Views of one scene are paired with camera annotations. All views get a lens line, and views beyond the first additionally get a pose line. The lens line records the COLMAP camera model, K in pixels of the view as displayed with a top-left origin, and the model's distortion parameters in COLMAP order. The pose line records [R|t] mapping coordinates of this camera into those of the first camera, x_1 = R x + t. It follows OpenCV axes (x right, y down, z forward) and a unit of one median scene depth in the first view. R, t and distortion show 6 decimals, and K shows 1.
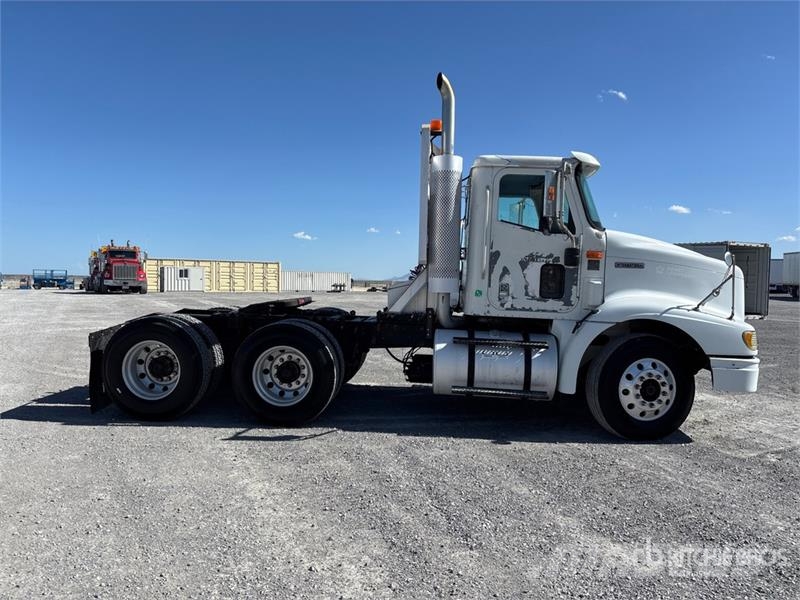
lens RADIAL K [[604.6, 0, 400.3], [0, 604.6, 305.0], [0, 0, 1]] dist [0.067722, -0.094575]
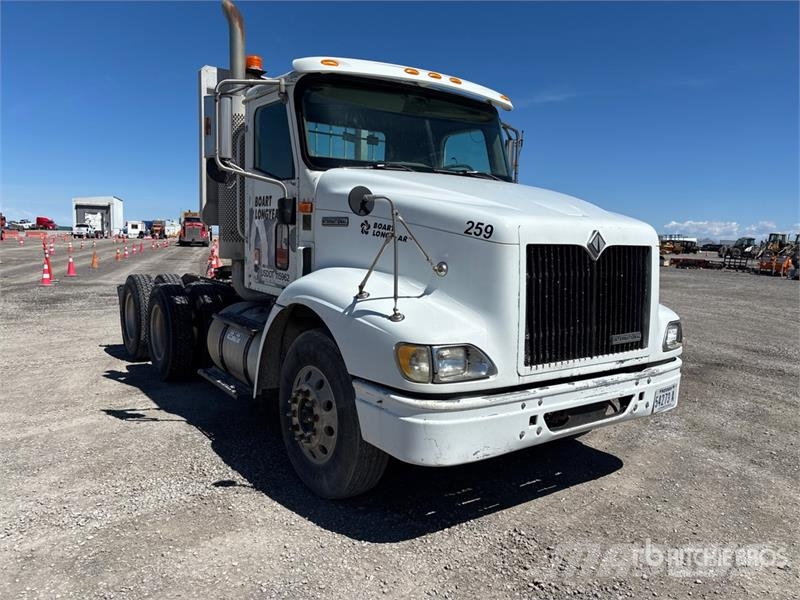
lens RADIAL K [[604.6, 0, 400.3], [0, 604.6, 305.0], [0, 0, 1]] dist [0.067722, -0.094575]
pose [[0.638360, 0.078393, -0.765736, 0.916922], [-0.057779, 0.996874, 0.053888, -0.015640], [0.767567, 0.009844, 0.640894, 0.642087]]
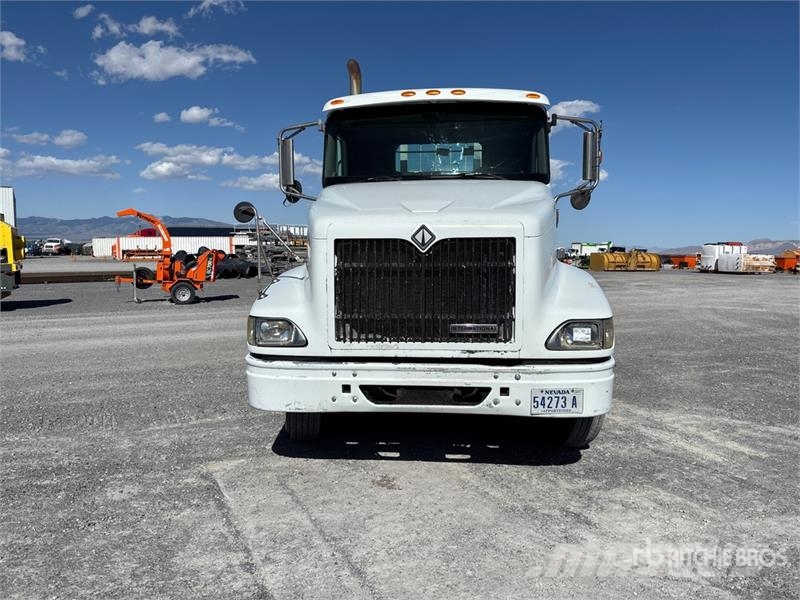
lens RADIAL K [[623.9, 0, 403.2], [0, 623.9, 292.0], [0, 0, 1]] dist [0.062134, -0.111816]
pose [[-0.032890, 0.052145, -0.998098, 1.224639], [-0.057442, 0.996889, 0.053974, -0.029753], [0.997807, 0.059108, -0.029792, 1.146874]]
